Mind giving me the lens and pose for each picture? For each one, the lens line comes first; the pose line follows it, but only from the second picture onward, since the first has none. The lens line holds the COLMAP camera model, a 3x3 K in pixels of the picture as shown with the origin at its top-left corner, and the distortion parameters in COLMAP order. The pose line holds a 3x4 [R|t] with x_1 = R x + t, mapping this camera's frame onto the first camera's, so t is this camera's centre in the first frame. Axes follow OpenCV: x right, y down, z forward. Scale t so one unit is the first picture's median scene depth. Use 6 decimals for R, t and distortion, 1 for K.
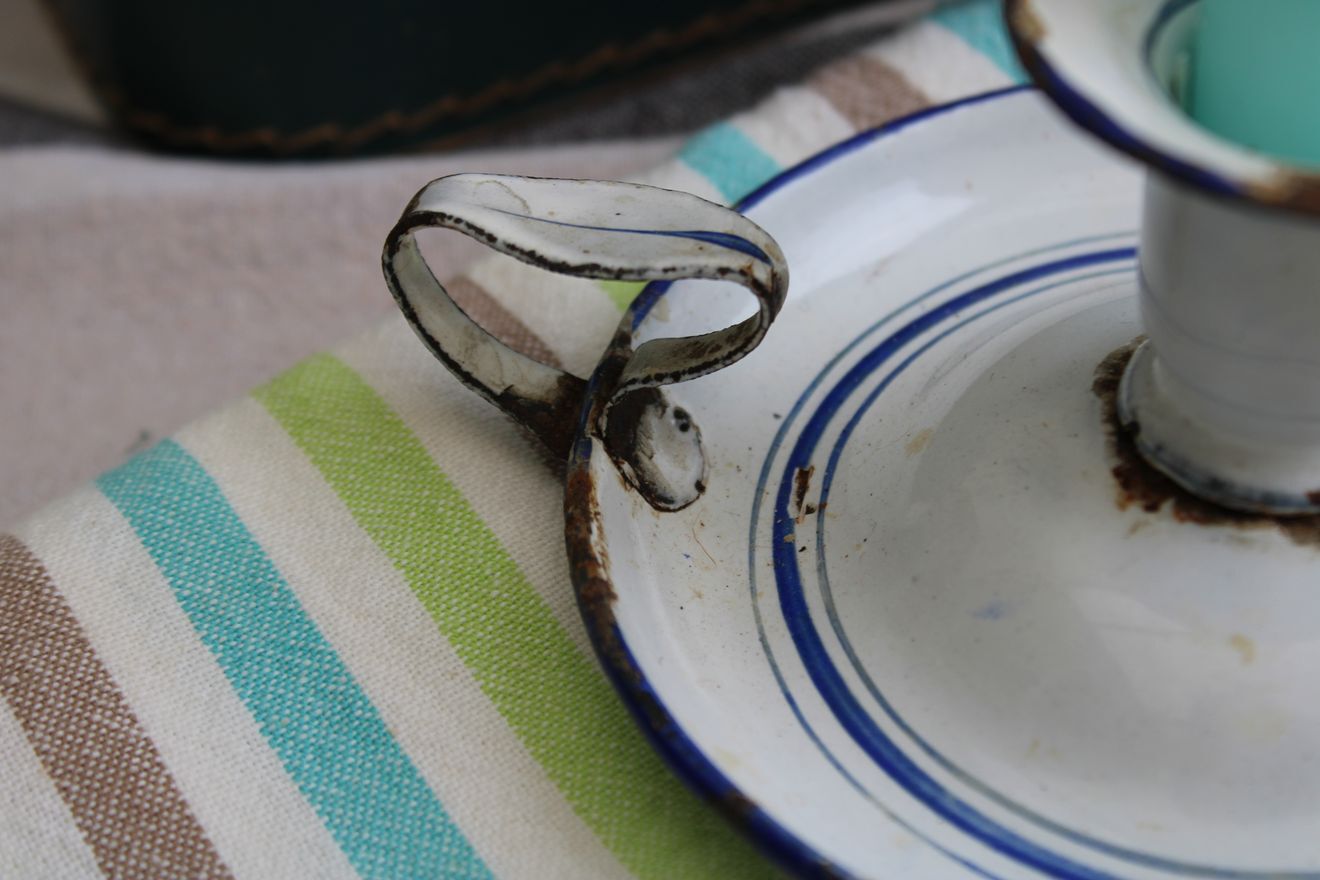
lens RADIAL K [[2711.7, 0, 652.2], [0, 2711.7, 428.3], [0, 0, 1]] dist [0.040448, 0.000000]
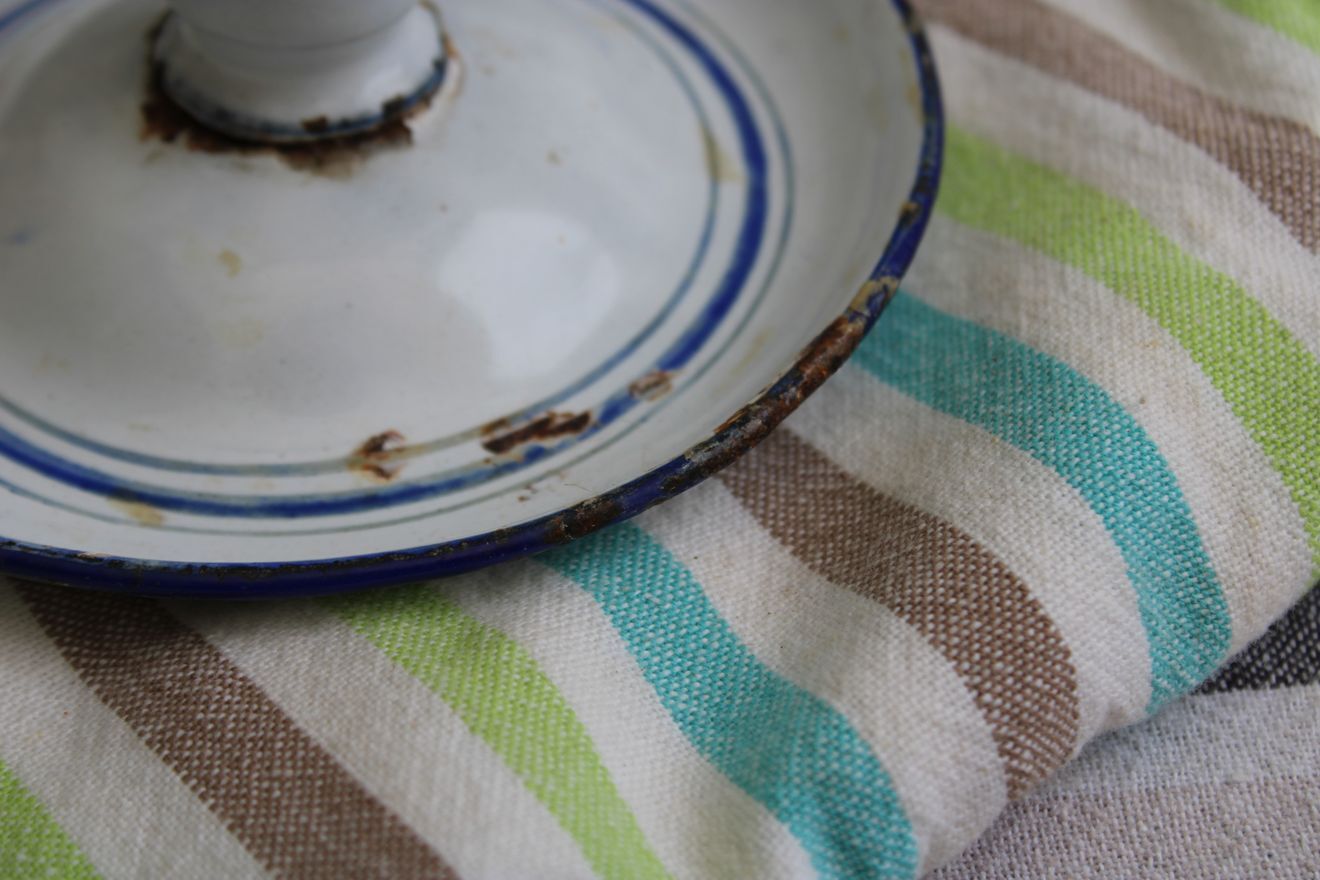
lens RADIAL K [[2711.7, 0, 647.2], [0, 2711.7, 386.4], [0, 0, 1]] dist [0.040448, 0.000000]
pose [[0.995697, -0.006619, 0.092435, 0.263363], [0.002082, 0.998792, 0.049087, 0.072029], [-0.092648, -0.048684, 0.994508, -0.080869]]
